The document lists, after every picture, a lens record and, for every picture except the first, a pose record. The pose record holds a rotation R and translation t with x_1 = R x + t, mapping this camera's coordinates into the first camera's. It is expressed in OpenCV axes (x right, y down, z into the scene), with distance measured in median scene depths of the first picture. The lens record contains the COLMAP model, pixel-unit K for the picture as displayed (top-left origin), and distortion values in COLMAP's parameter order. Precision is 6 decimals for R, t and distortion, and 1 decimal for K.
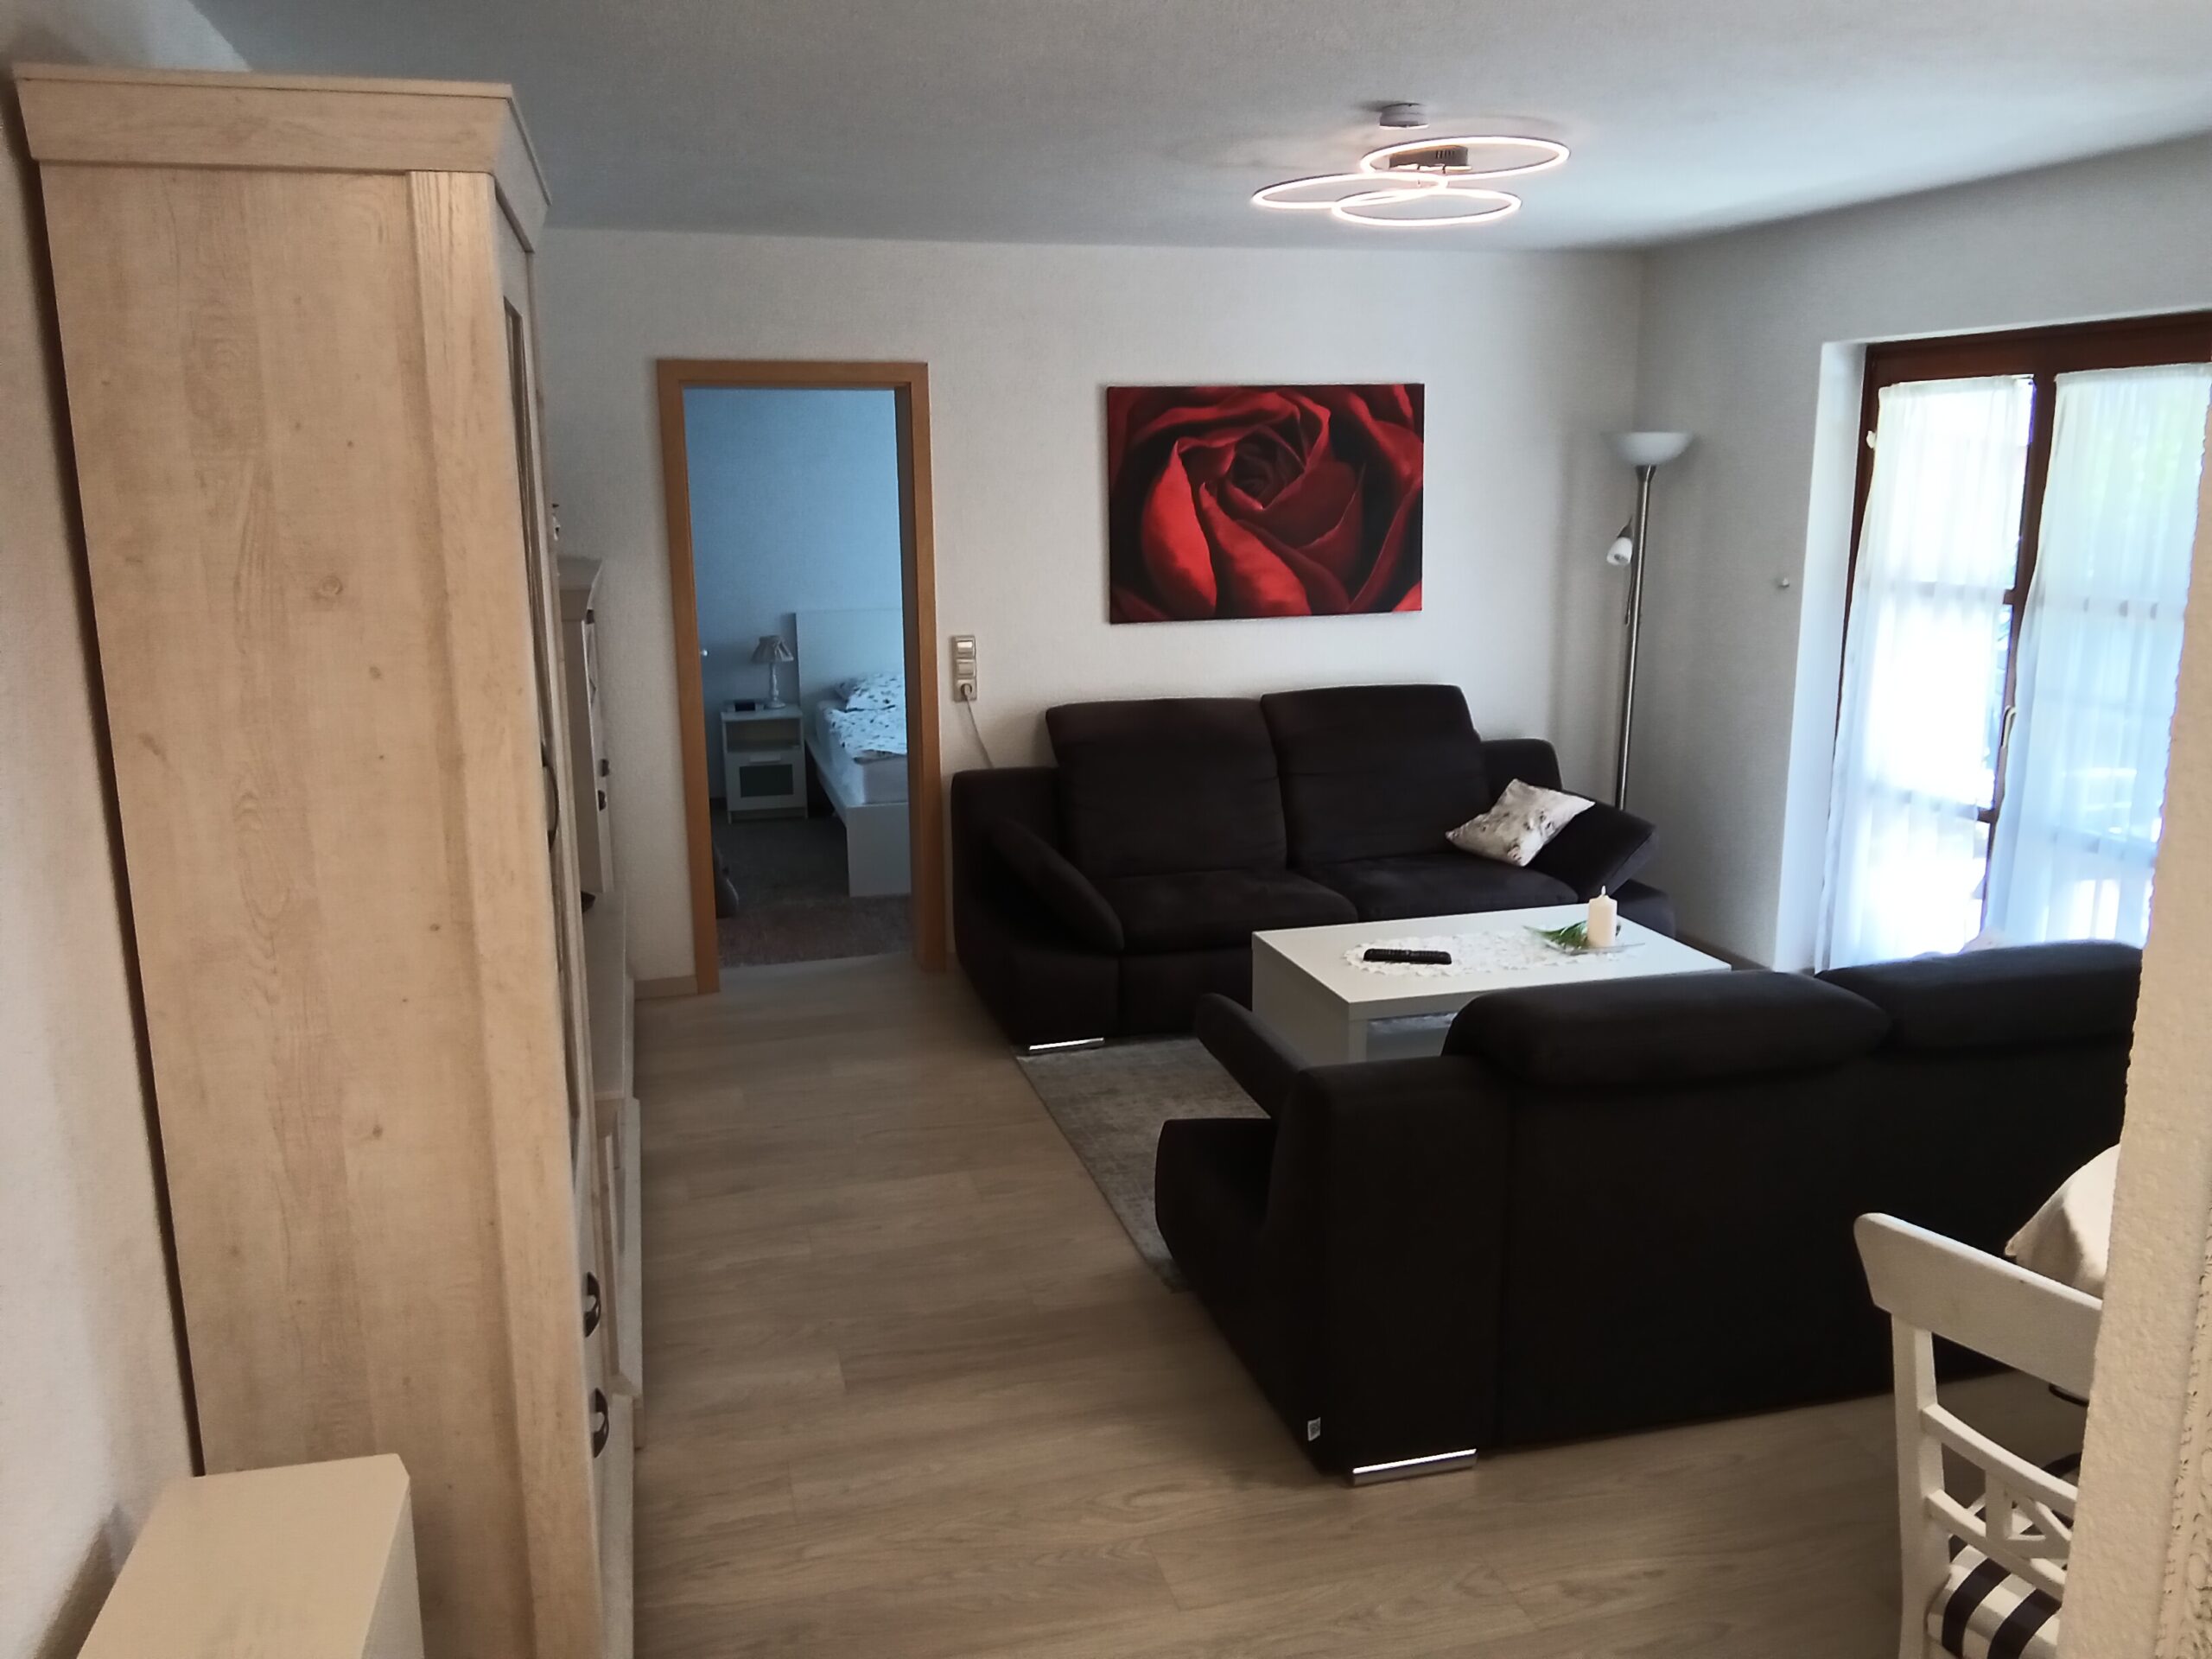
lens RADIAL K [[1681.2, 0, 1114.7], [0, 1681.2, 823.3], [0, 0, 1]] dist [0.087485, -0.126508]
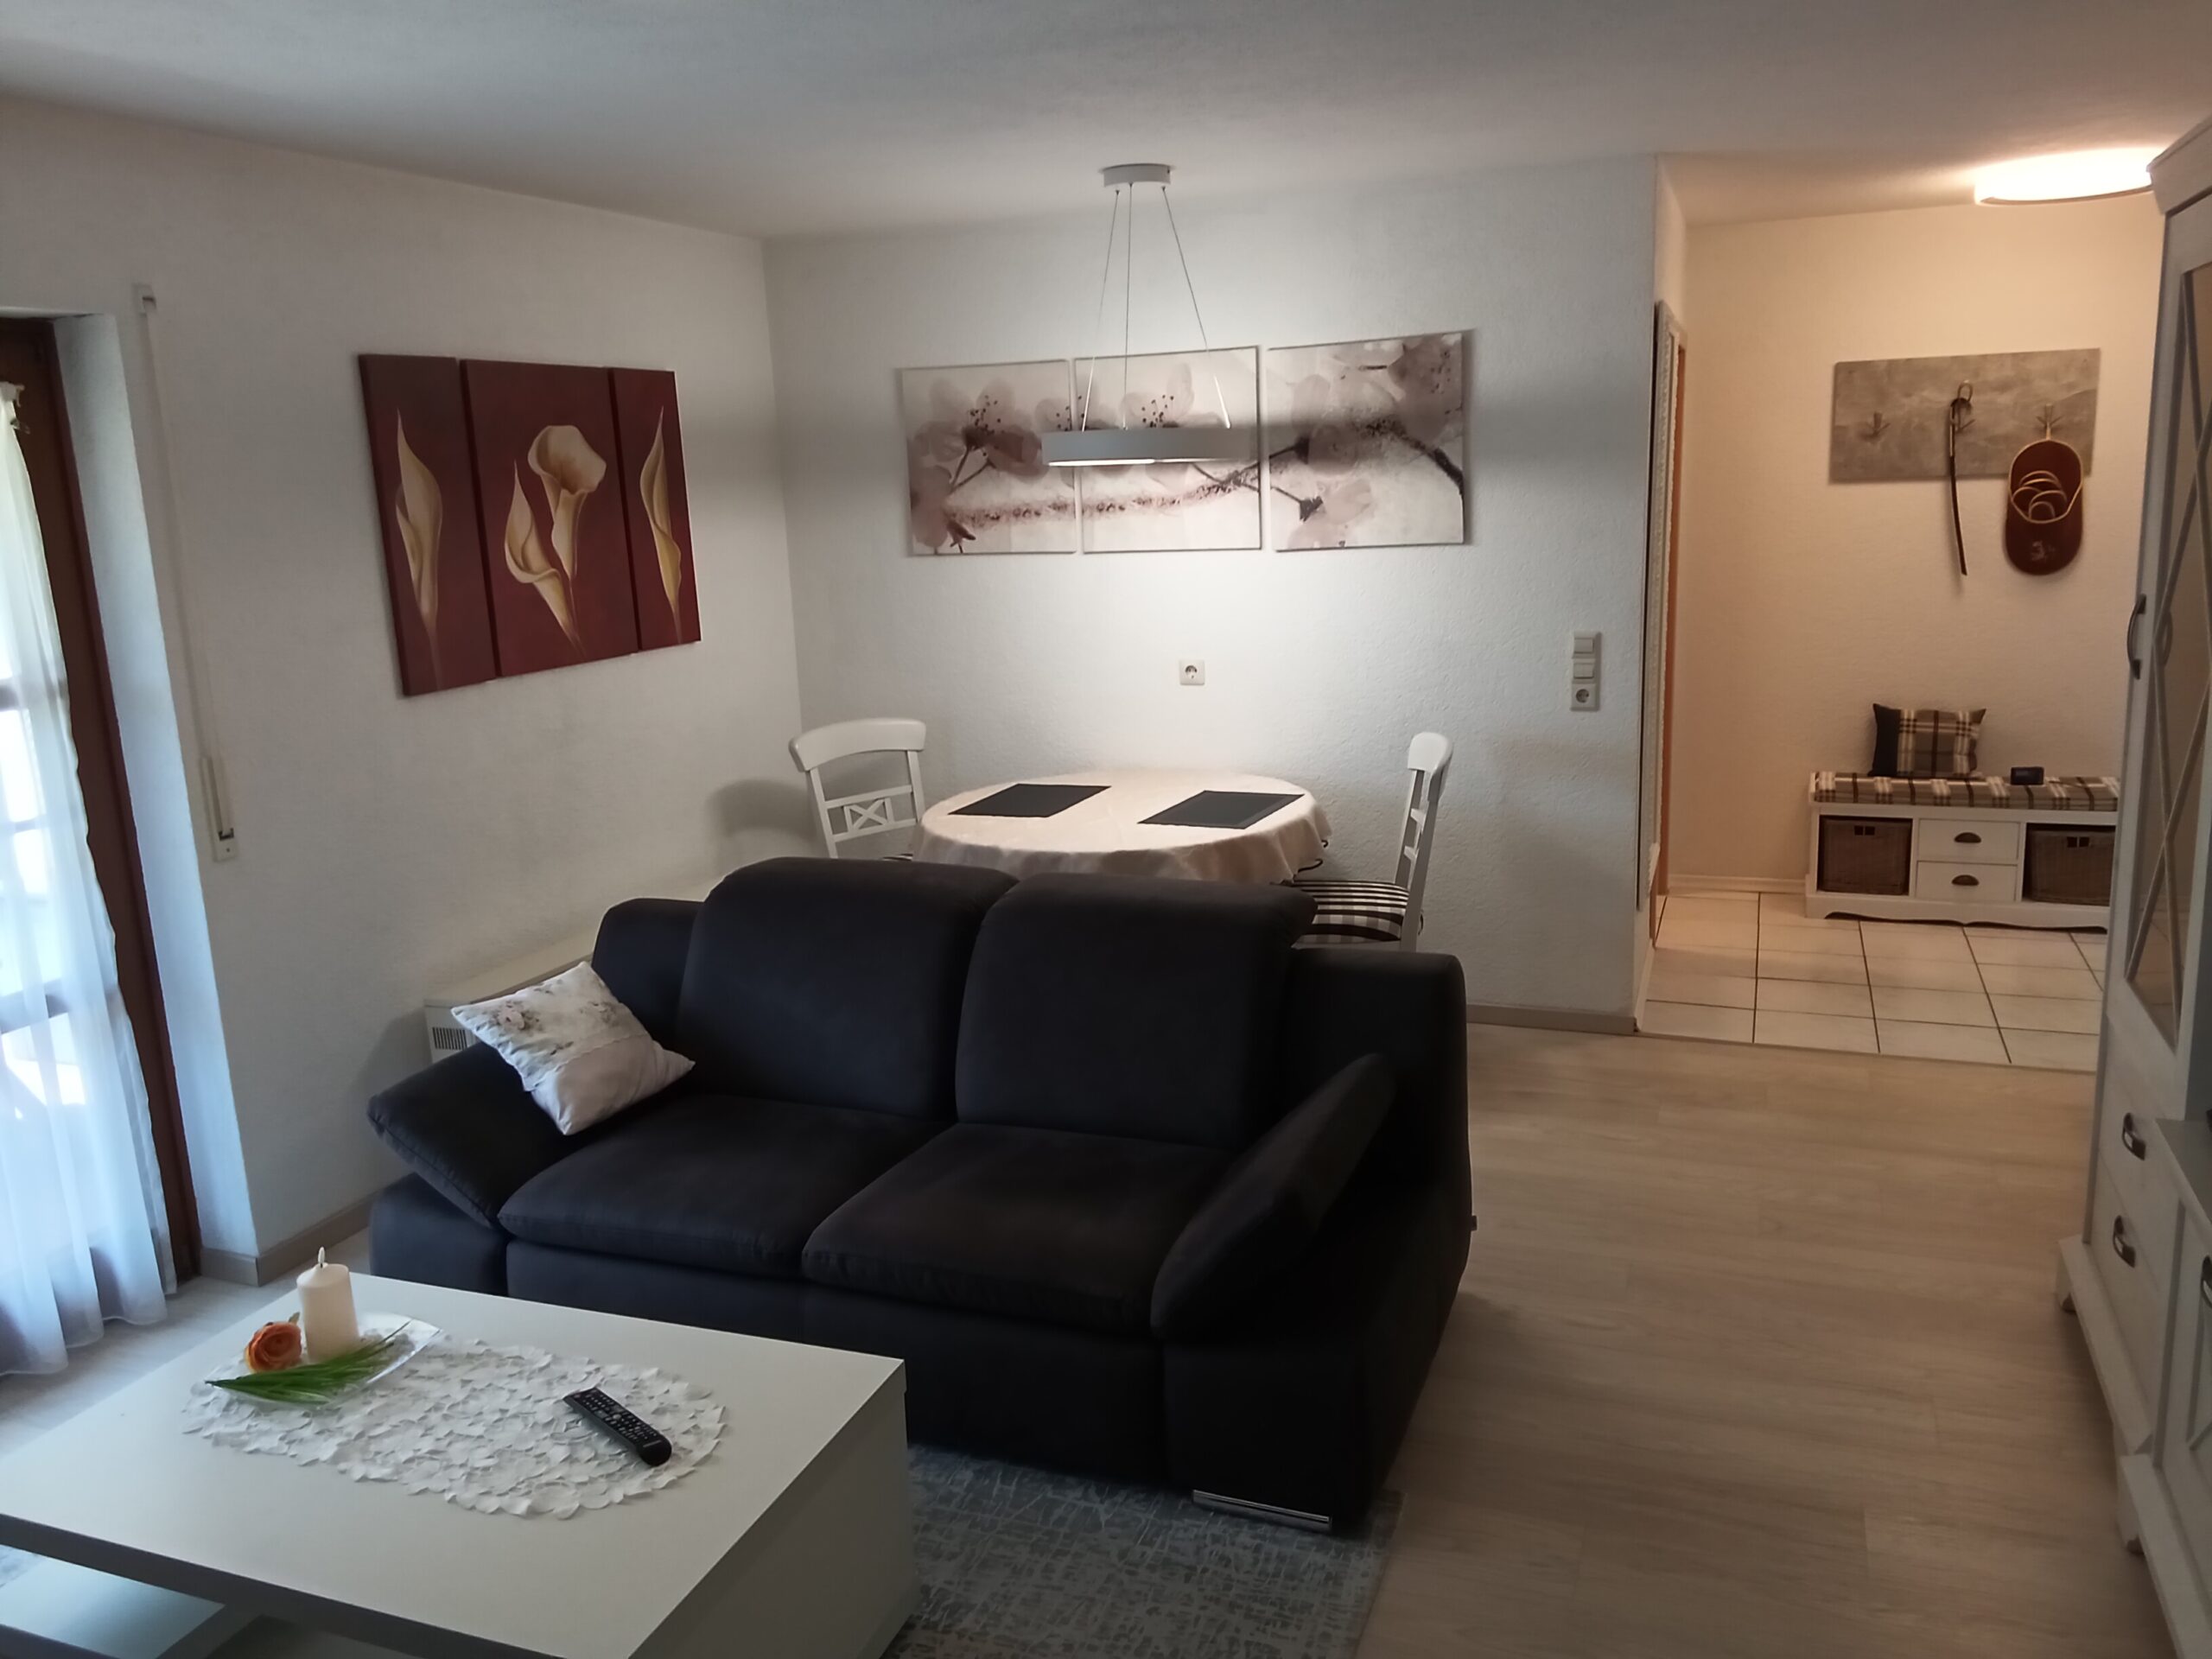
lens RADIAL K [[1681.2, 0, 1114.7], [0, 1681.2, 823.3], [0, 0, 1]] dist [0.087485, -0.126508]
pose [[-0.803554, -0.075783, 0.590388, -0.191780], [0.171762, 0.920148, 0.351890, -0.196111], [-0.569911, 0.384168, -0.726372, 0.974979]]
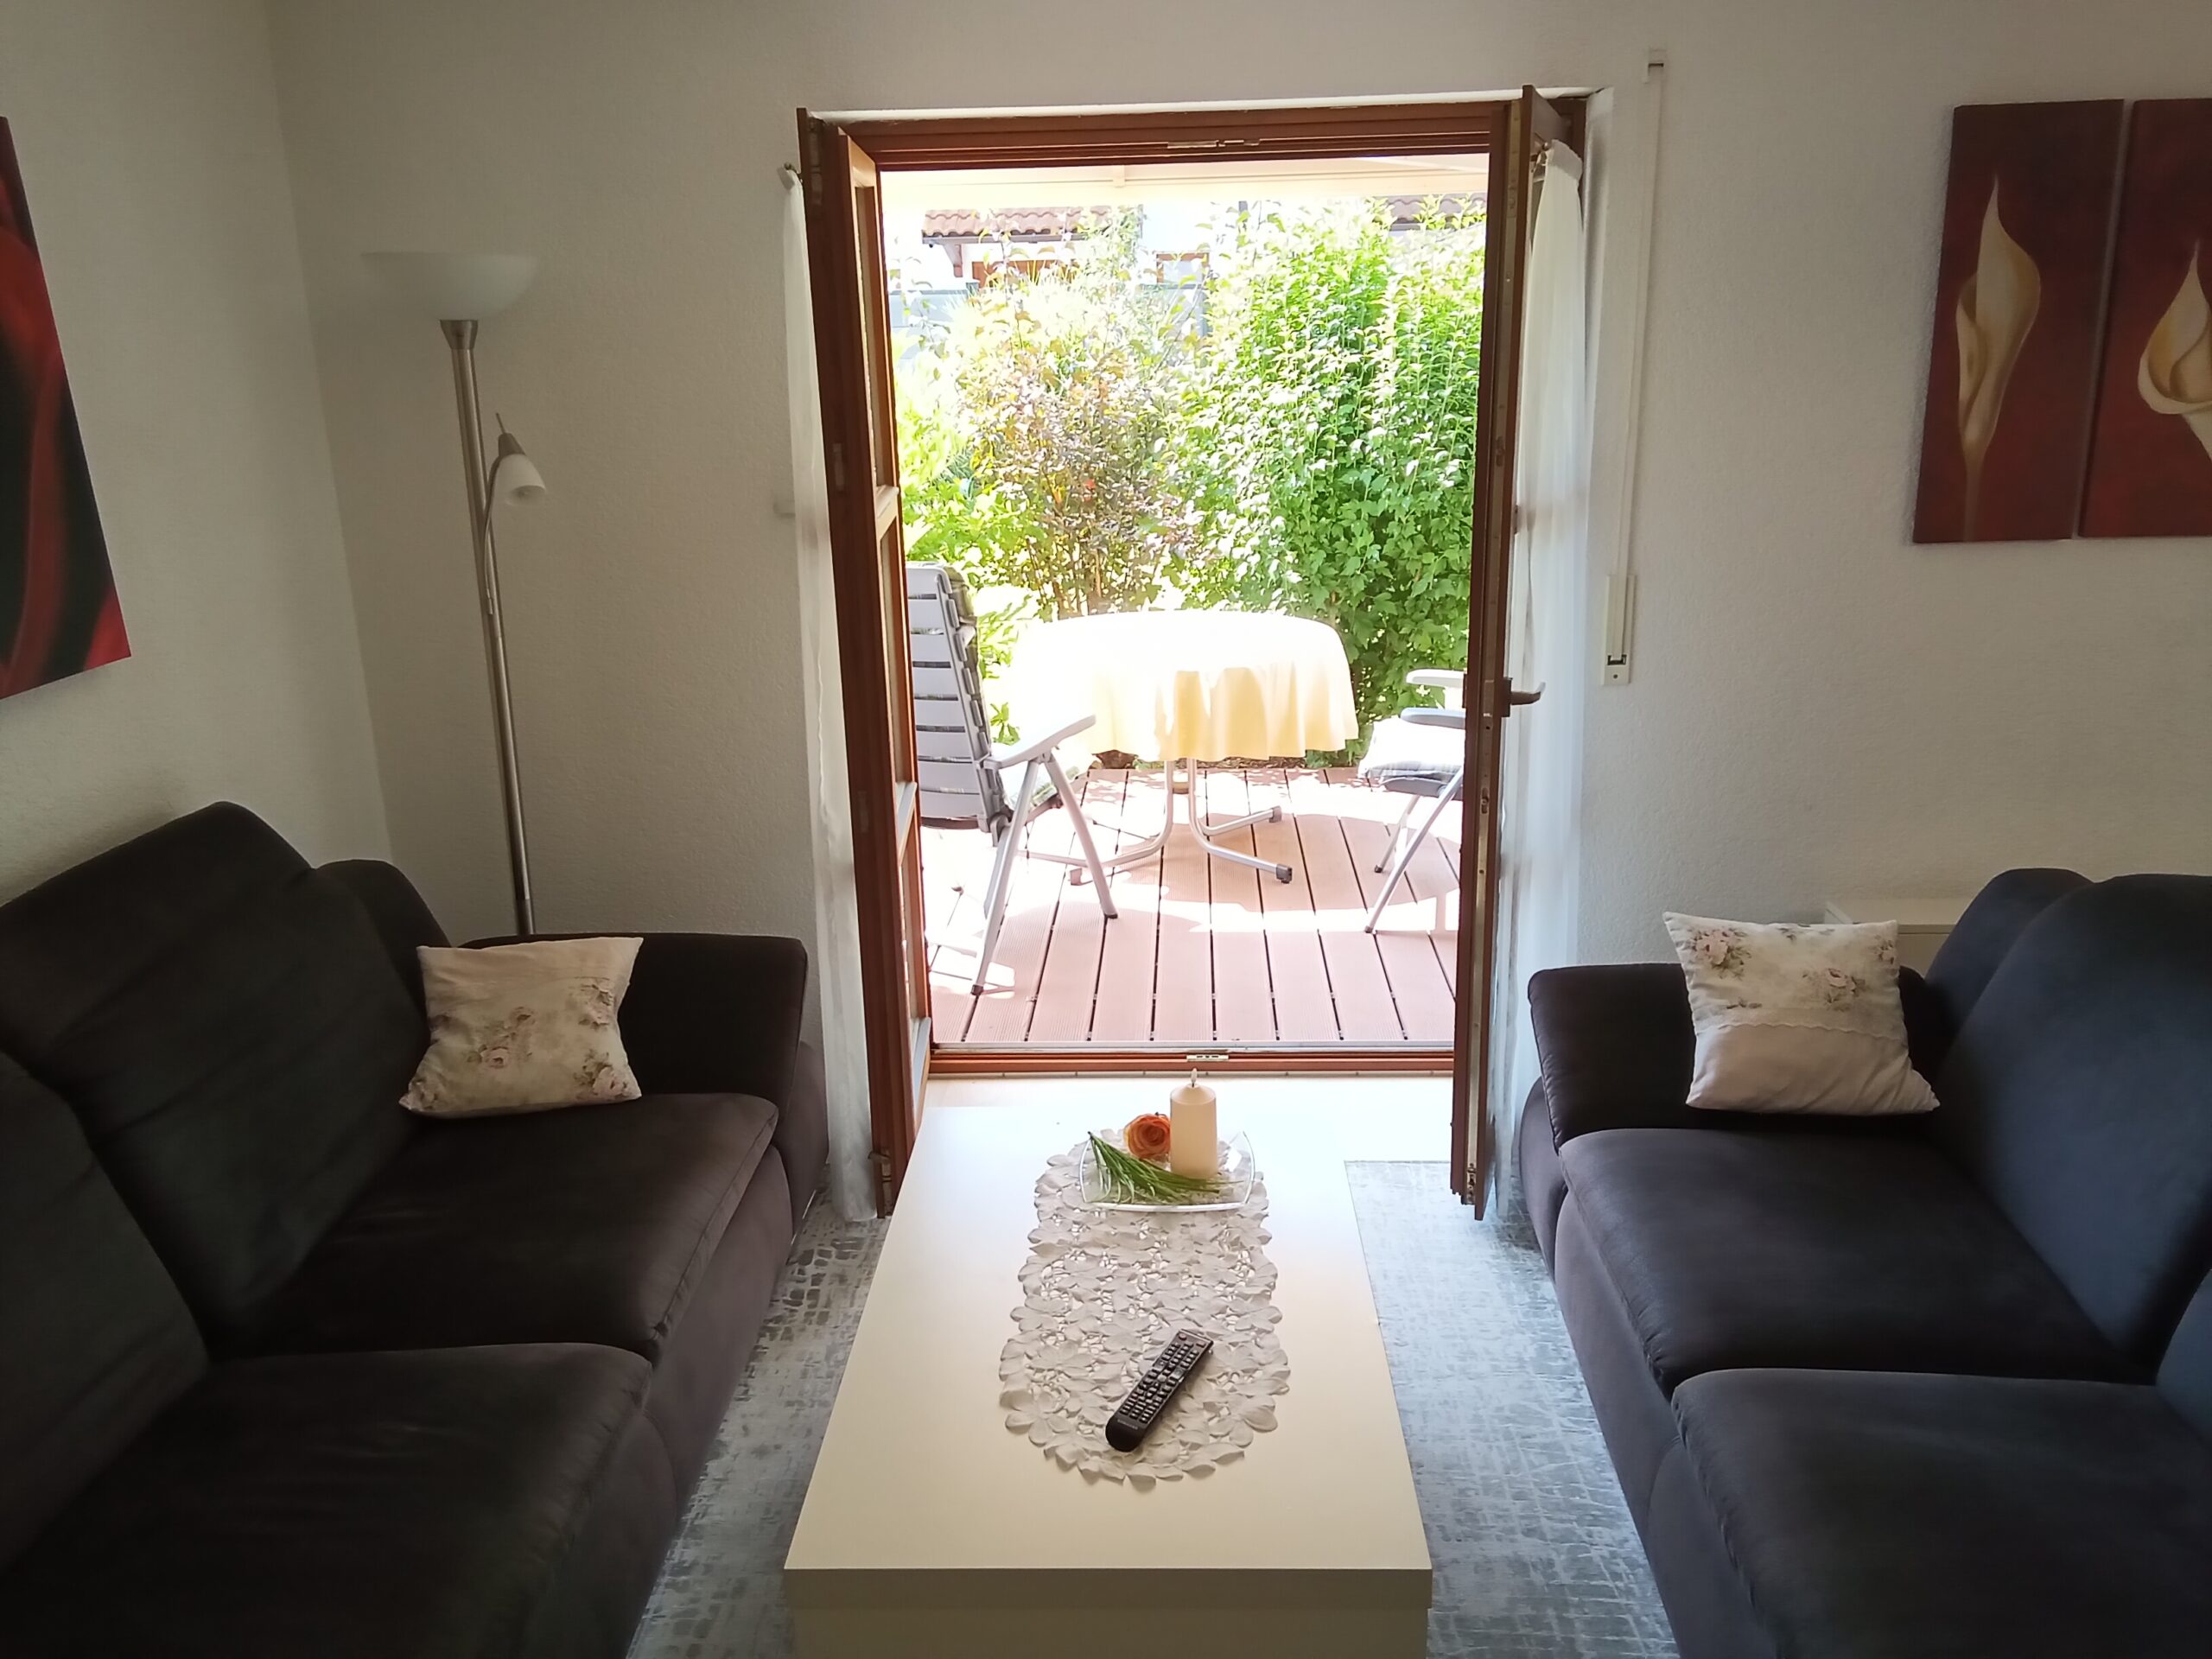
lens RADIAL K [[1681.2, 0, 1114.7], [0, 1681.2, 823.3], [0, 0, 1]] dist [0.087485, -0.126508]
pose [[0.296388, -0.280953, 0.912809, -0.168854], [0.211801, 0.951290, 0.224026, -0.140240], [-0.931286, 0.126936, 0.341457, 0.662240]]
